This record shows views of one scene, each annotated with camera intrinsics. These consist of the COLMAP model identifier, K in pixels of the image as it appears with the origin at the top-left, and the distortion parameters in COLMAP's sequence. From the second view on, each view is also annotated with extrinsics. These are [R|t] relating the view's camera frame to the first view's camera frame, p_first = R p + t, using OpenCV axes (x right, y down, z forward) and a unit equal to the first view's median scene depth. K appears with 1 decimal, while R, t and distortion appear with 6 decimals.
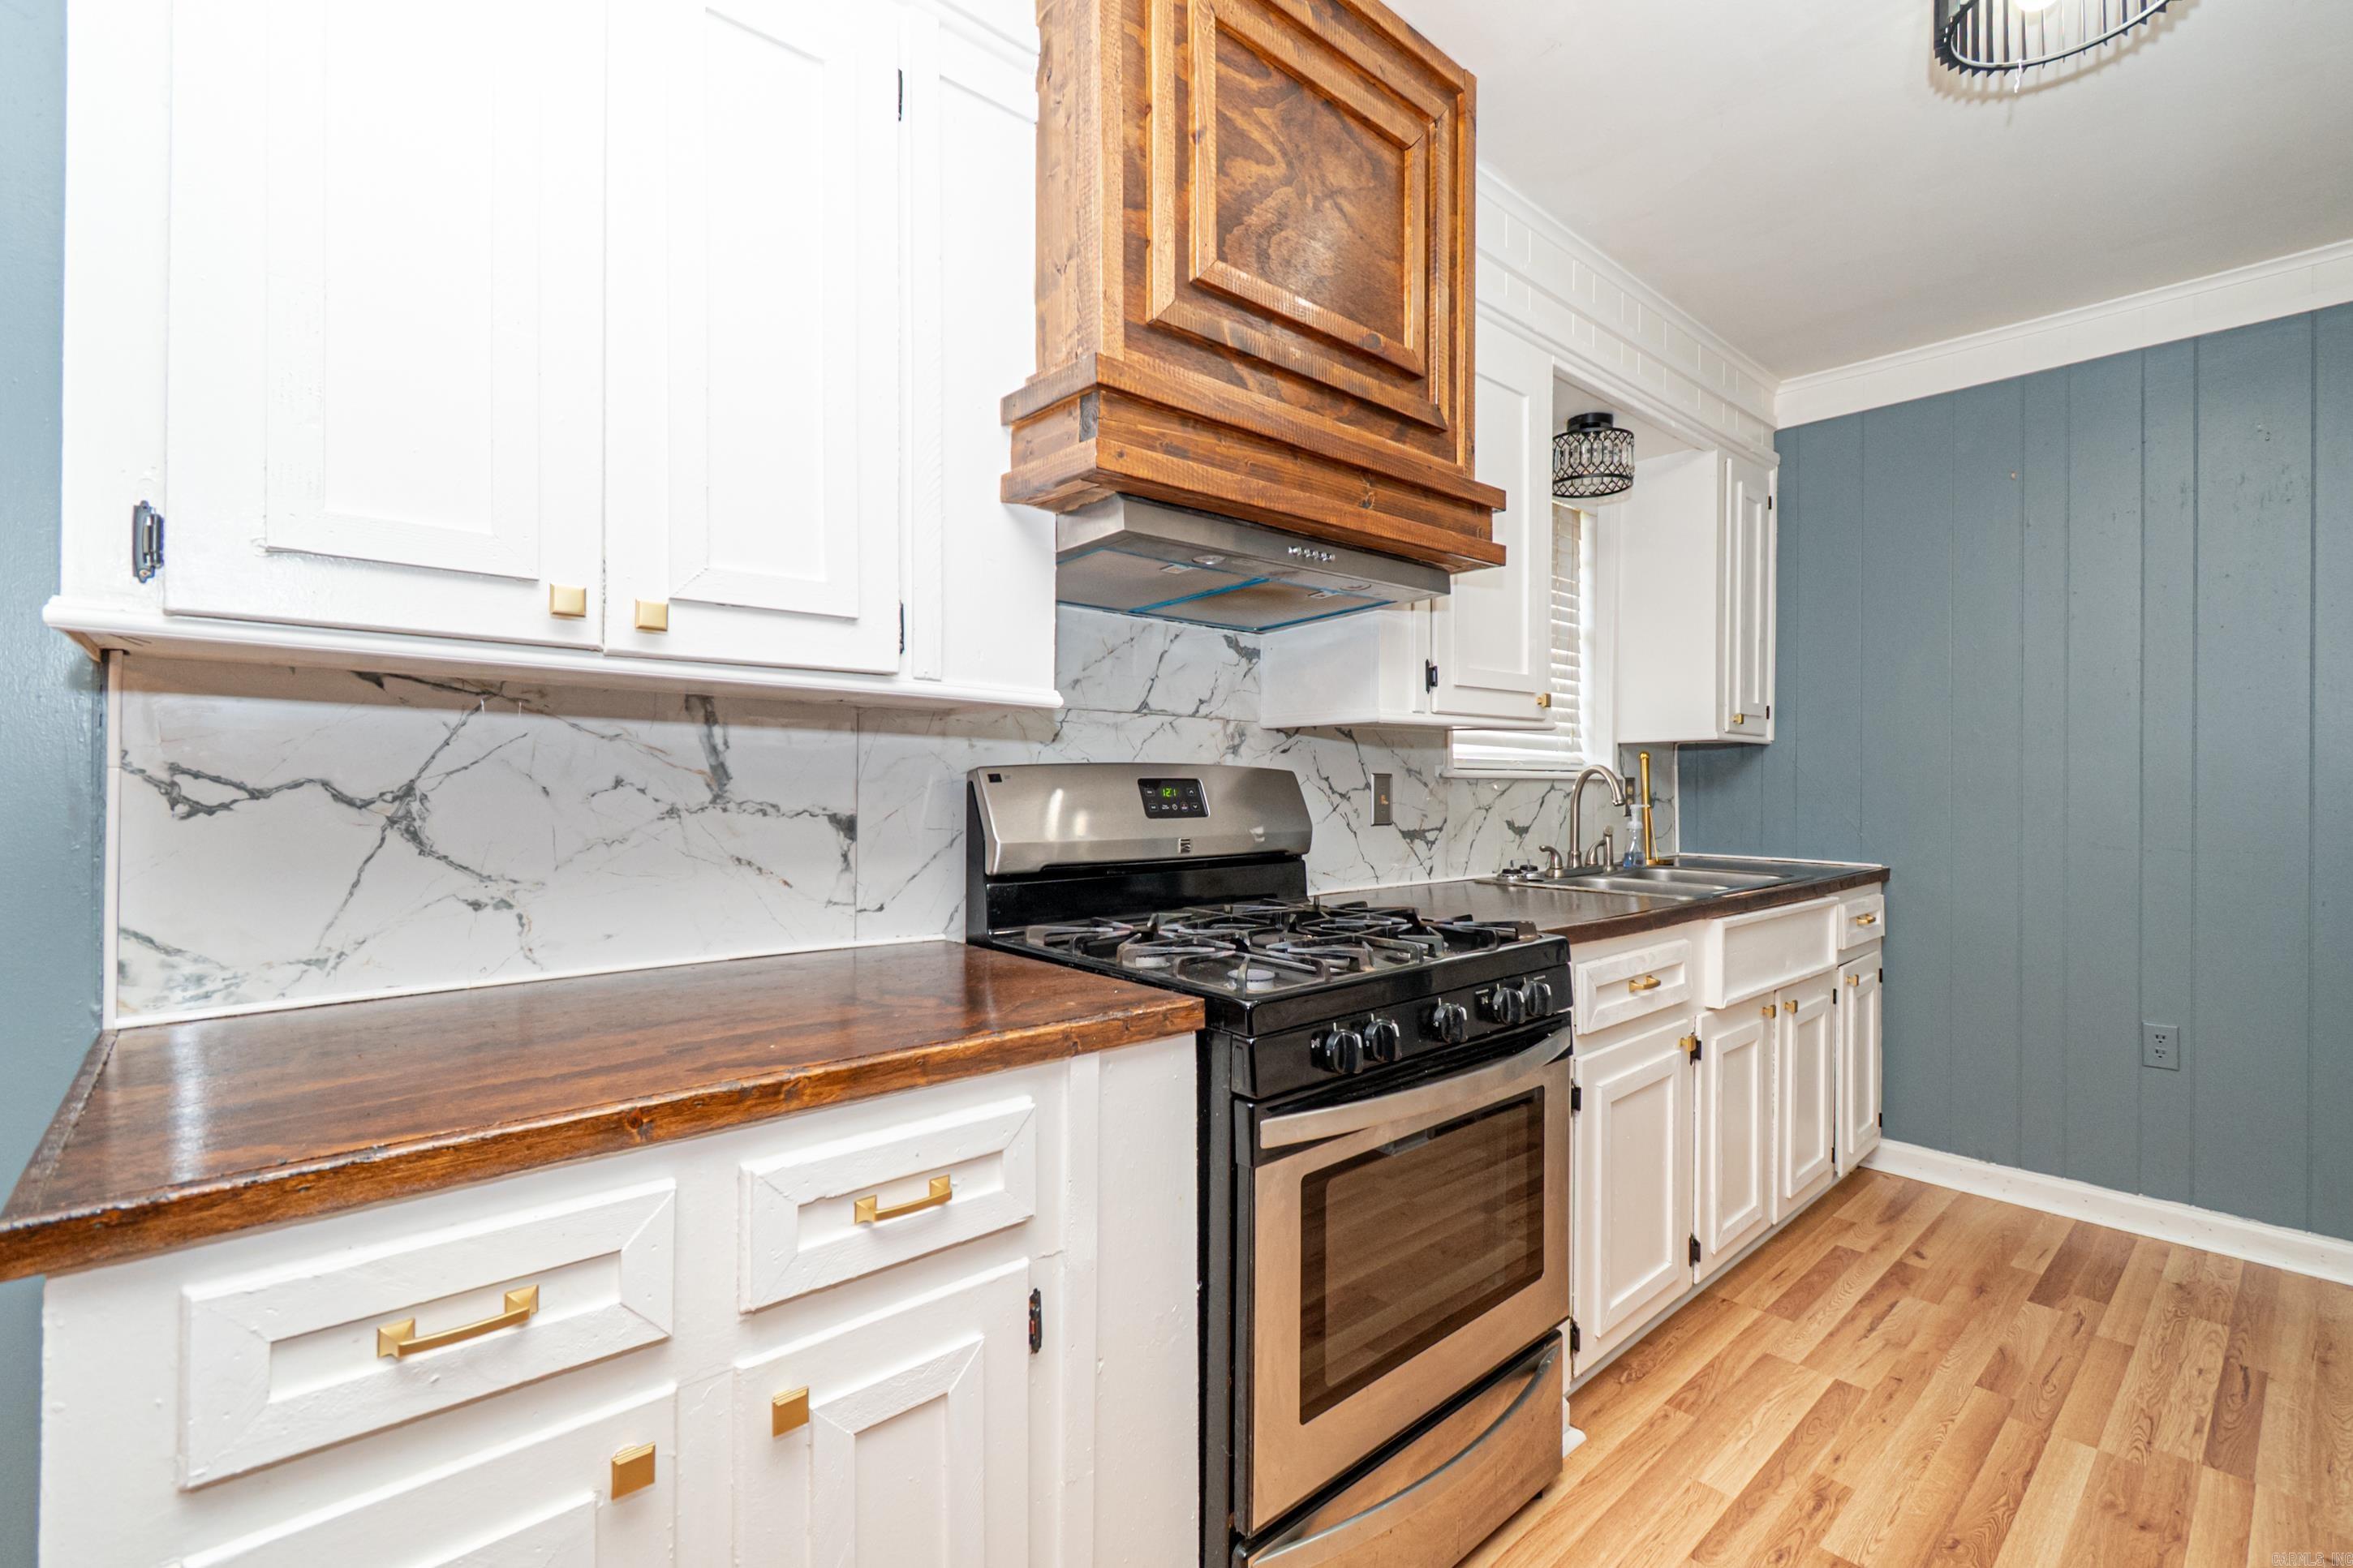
lens RADIAL K [[1047.9, 0, 1175.4], [0, 1047.9, 783.7], [0, 0, 1]] dist [0.004662, -0.002663]
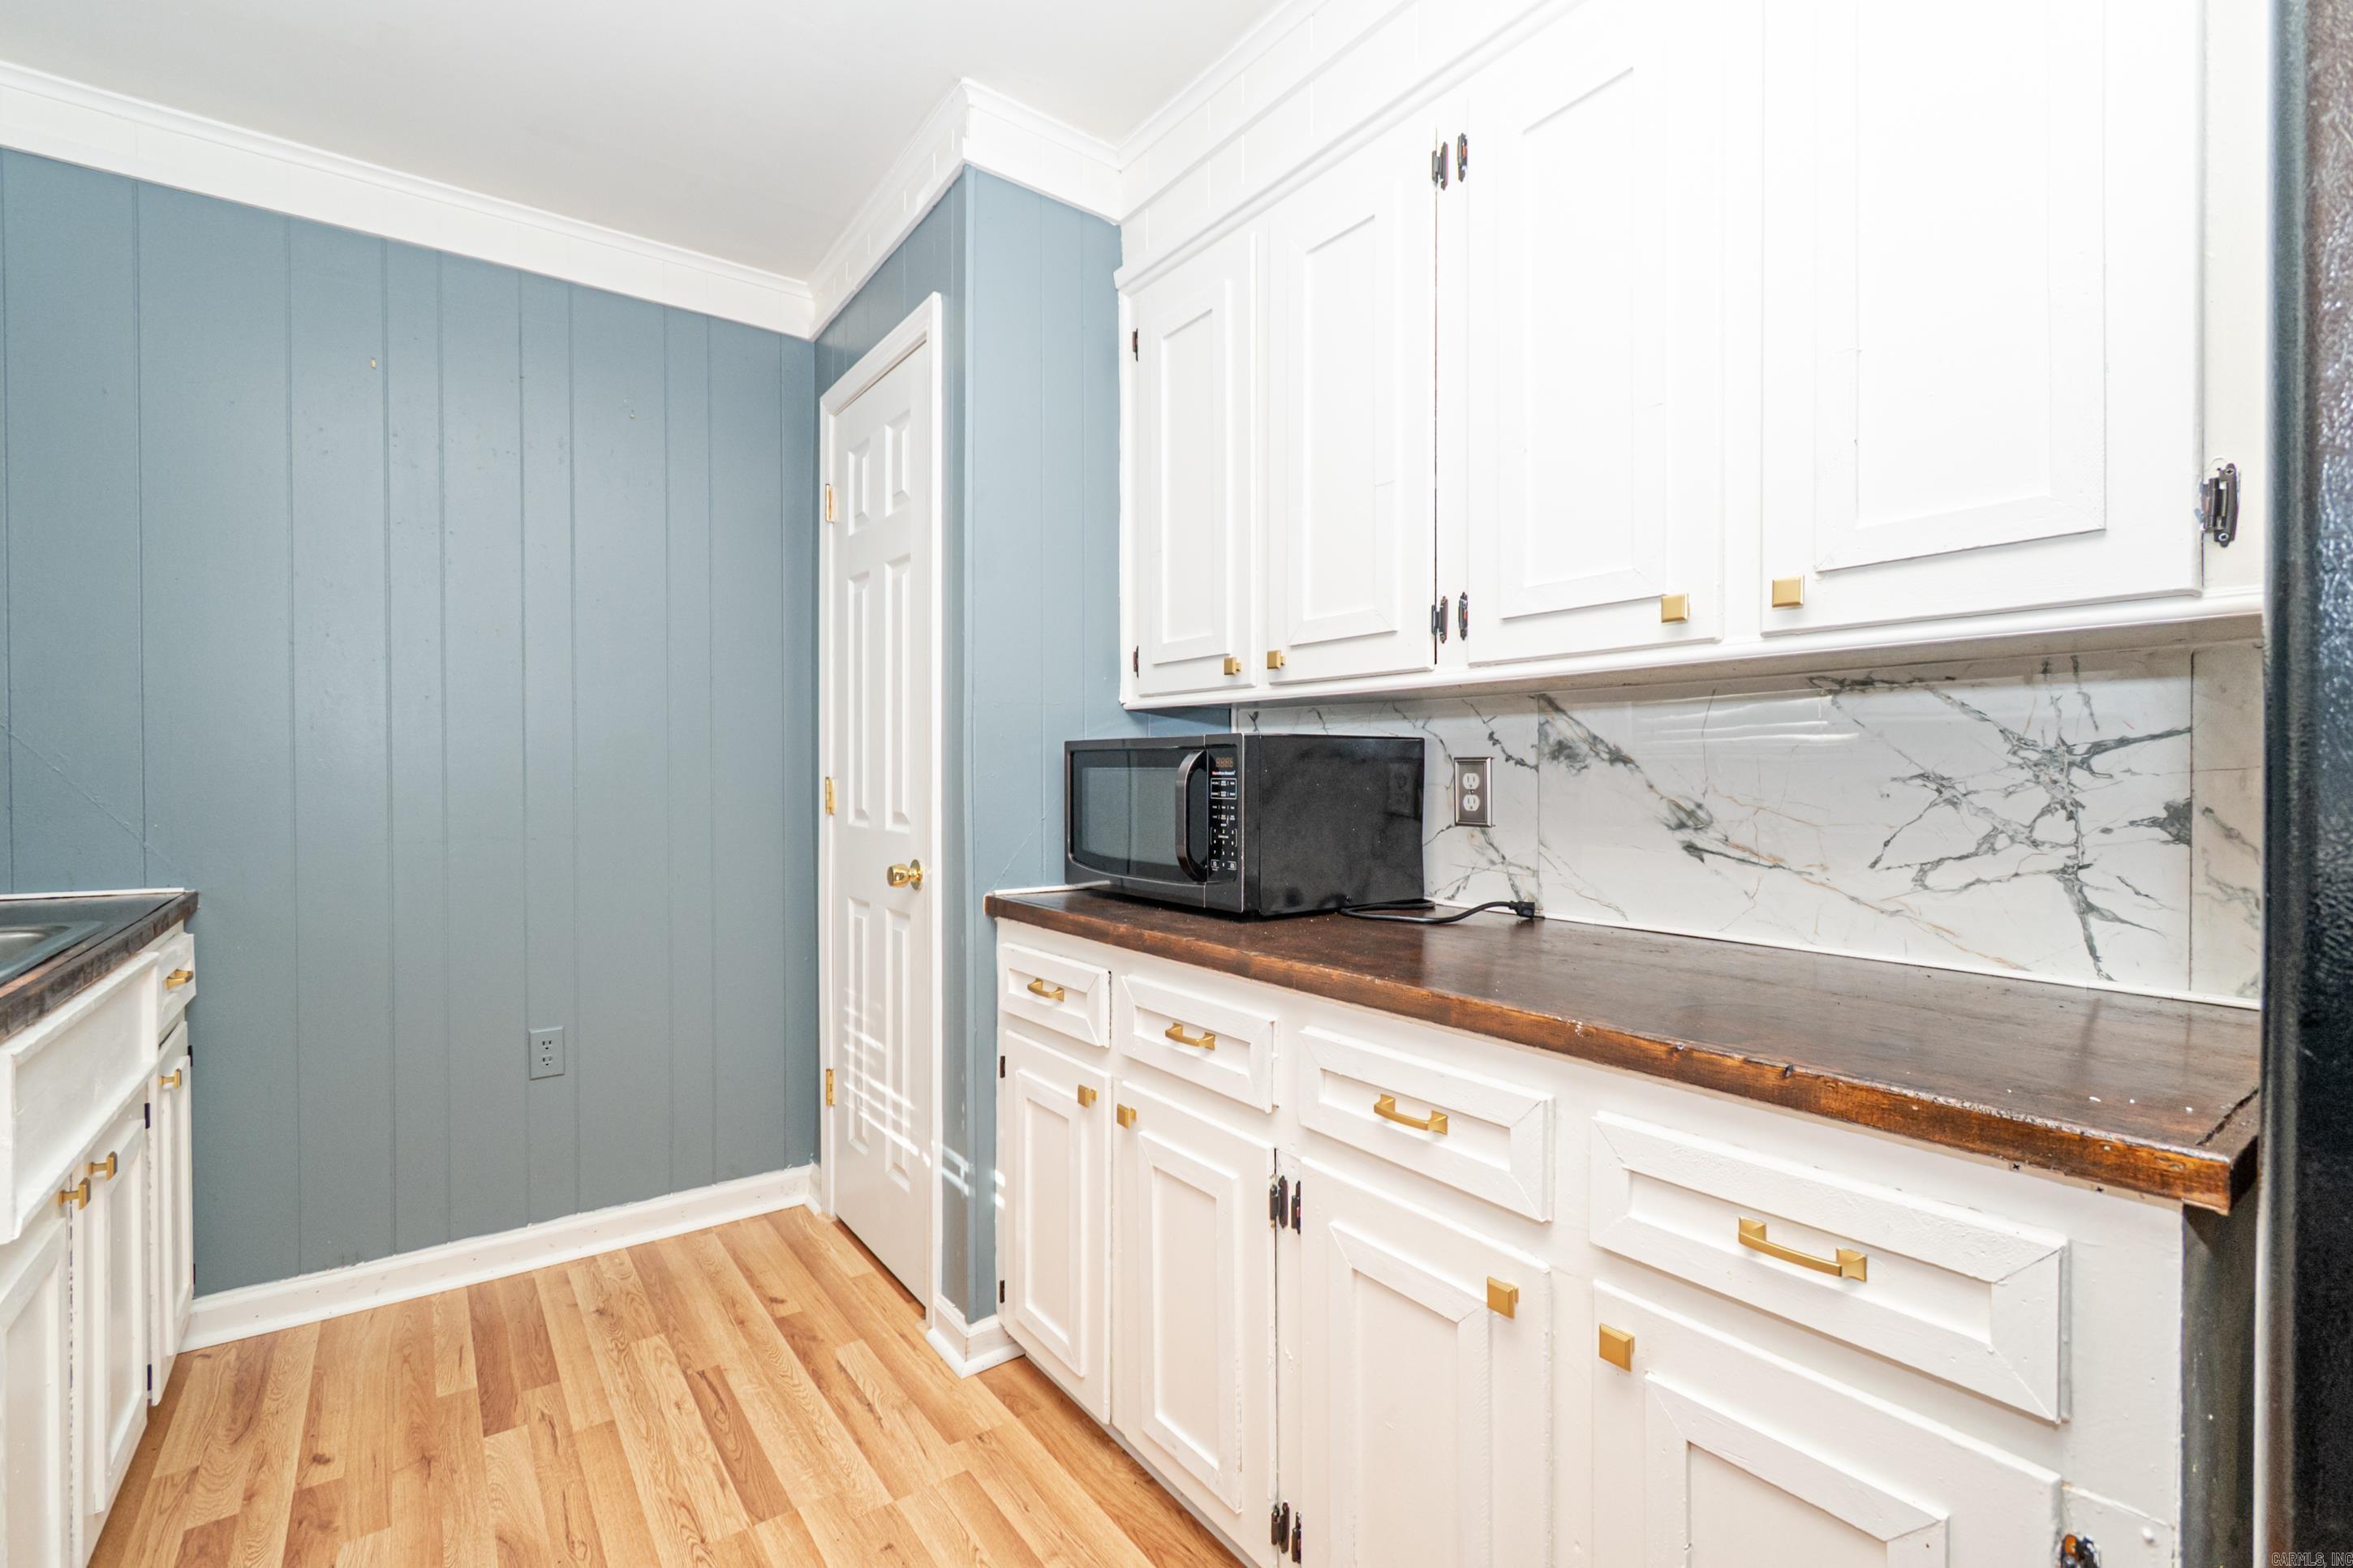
lens RADIAL K [[1047.9, 0, 1180.6], [0, 1047.9, 776.4], [0, 0, 1]] dist [0.004662, -0.002663]
pose [[0.099319, -0.015190, 0.994940, 0.132347], [0.008725, 0.999858, 0.014394, 0.003190], [-0.995017, 0.007251, 0.099437, 0.521445]]
